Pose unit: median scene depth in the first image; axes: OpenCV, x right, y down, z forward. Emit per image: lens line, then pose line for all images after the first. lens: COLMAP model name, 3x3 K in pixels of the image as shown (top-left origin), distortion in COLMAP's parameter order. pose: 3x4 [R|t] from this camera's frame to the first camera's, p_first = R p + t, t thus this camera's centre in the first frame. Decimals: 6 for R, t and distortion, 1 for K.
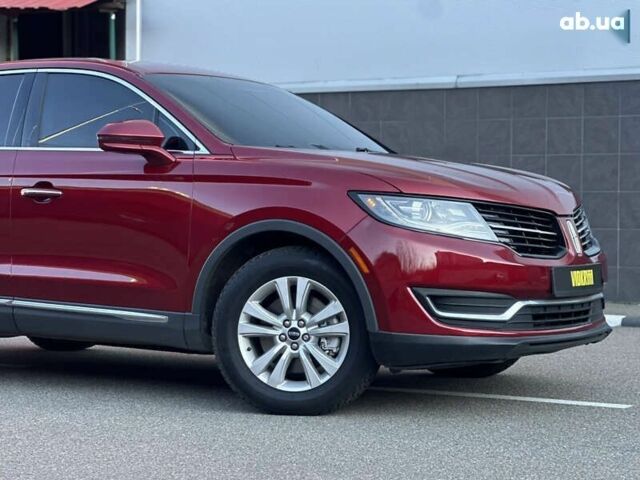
lens RADIAL K [[1518.7, 0, 321.4], [0, 1518.7, 217.2], [0, 0, 1]] dist [-0.018617, 4.280816]
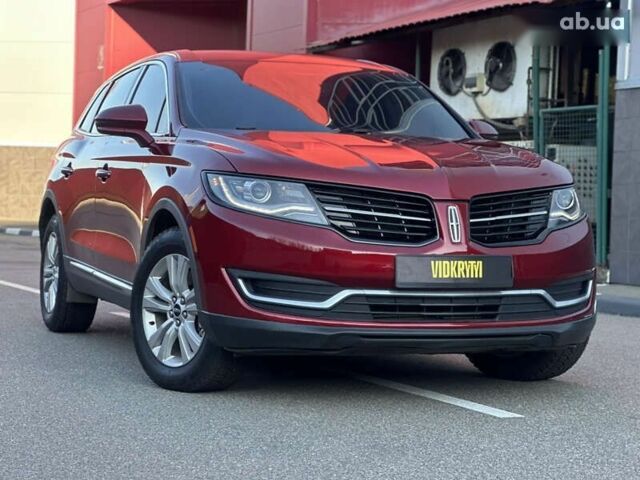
lens RADIAL K [[1503.8, 0, 318.6], [0, 1503.8, 232.5], [0, 0, 1]] dist [-0.002457, 3.541055]
pose [[0.804572, 0.029607, -0.593116, 0.643945], [-0.024514, 0.999561, 0.016643, 0.005041], [0.593348, 0.001149, 0.804945, 0.236306]]
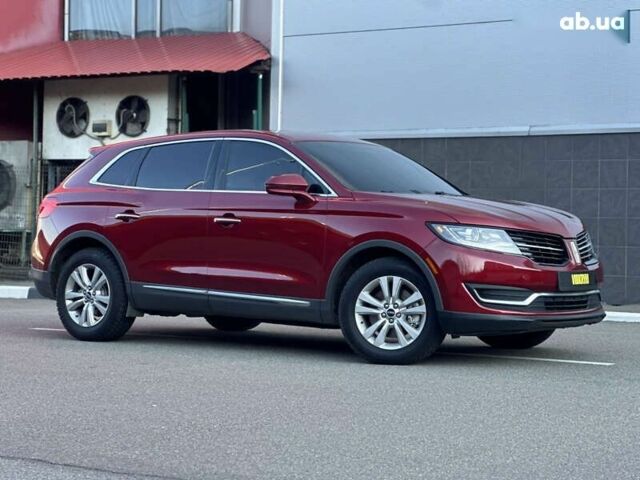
lens RADIAL K [[1518.7, 0, 321.4], [0, 1518.7, 217.2], [0, 0, 1]] dist [-0.018617, 4.280816]
pose [[0.996732, 0.005908, -0.080559, 0.035408], [-0.006712, 0.999930, -0.009716, -0.005787], [0.080496, 0.010225, 0.996702, -0.554733]]
